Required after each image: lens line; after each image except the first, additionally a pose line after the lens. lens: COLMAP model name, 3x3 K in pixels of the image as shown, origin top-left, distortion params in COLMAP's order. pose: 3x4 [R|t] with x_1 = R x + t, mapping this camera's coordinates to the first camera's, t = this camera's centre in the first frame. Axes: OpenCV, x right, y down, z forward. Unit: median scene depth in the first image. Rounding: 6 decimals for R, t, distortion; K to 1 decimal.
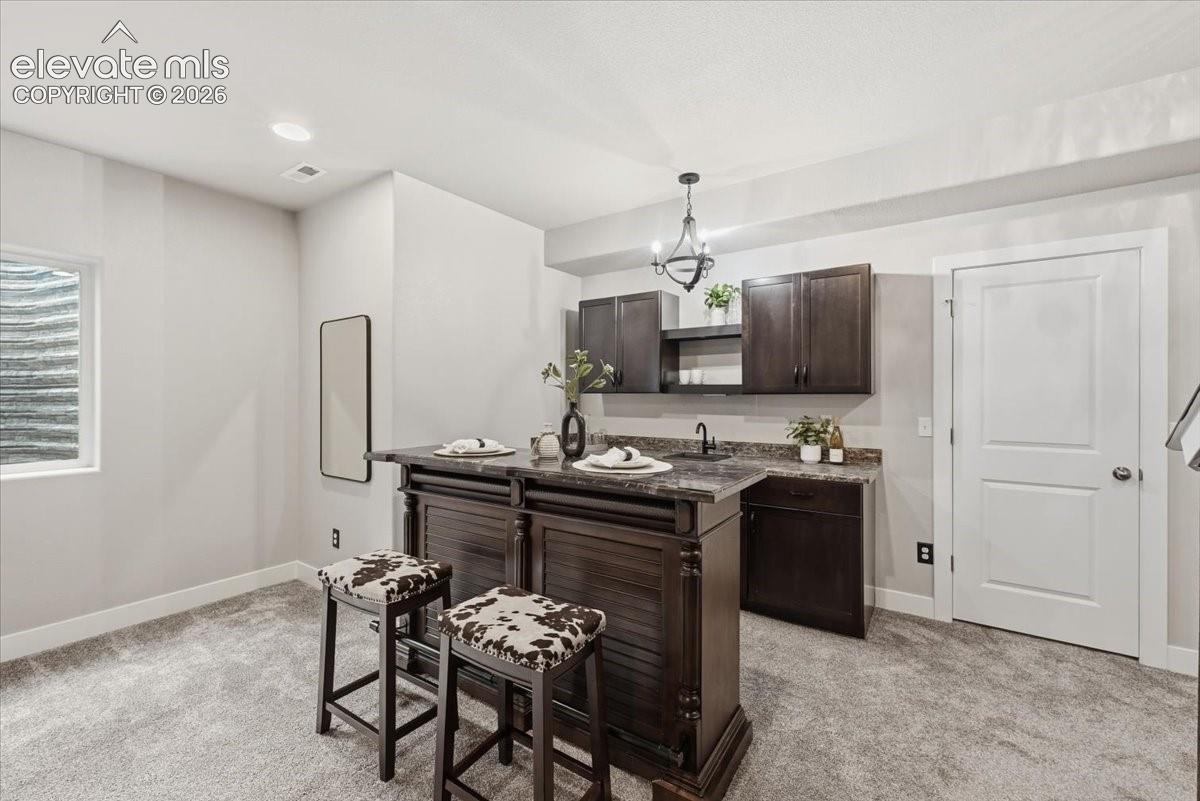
lens RADIAL K [[505.9, 0, 597.5], [0, 505.9, 400.3], [0, 0, 1]] dist [0.007982, 0.001101]
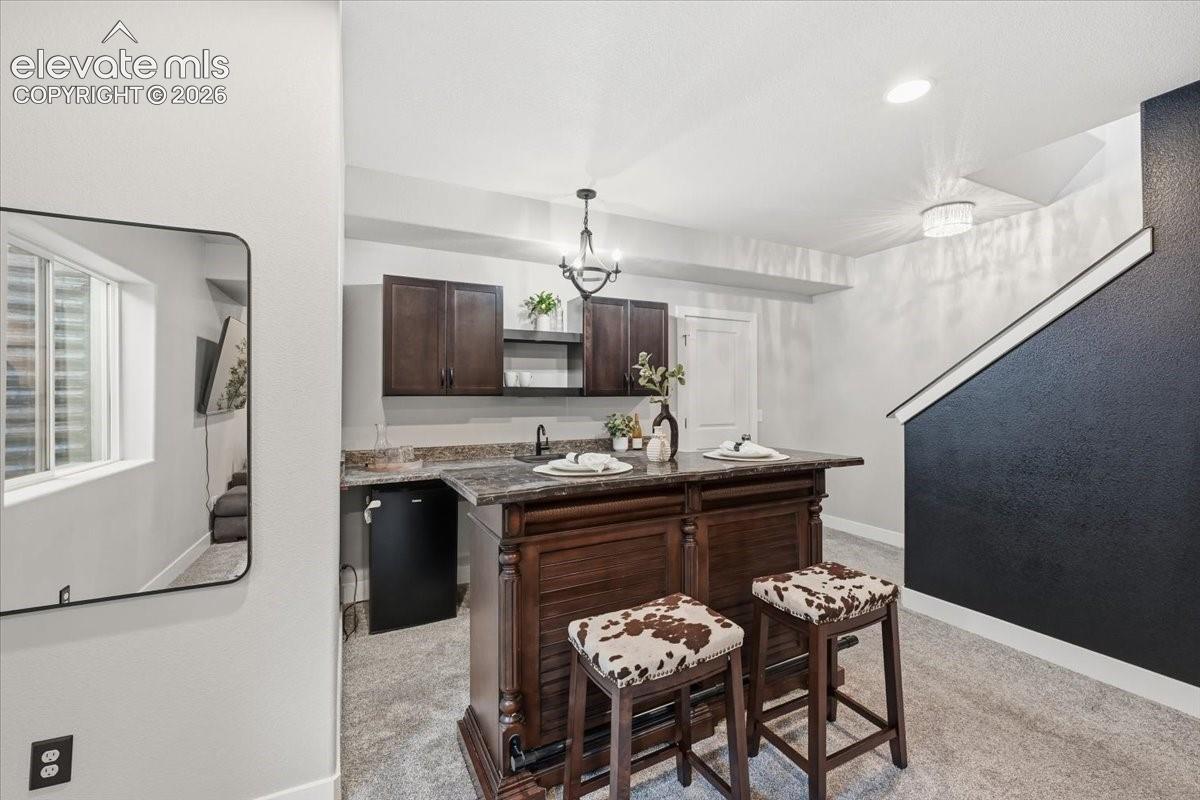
lens RADIAL K [[519.2, 0, 599.6], [0, 519.2, 393.2], [0, 0, 1]] dist [-0.003515, -0.000959]
pose [[0.452562, 0.002977, 0.891728, -0.791228], [0.014498, 0.999838, -0.010696, -0.007179], [-0.891615, 0.017769, 0.452446, 0.495170]]
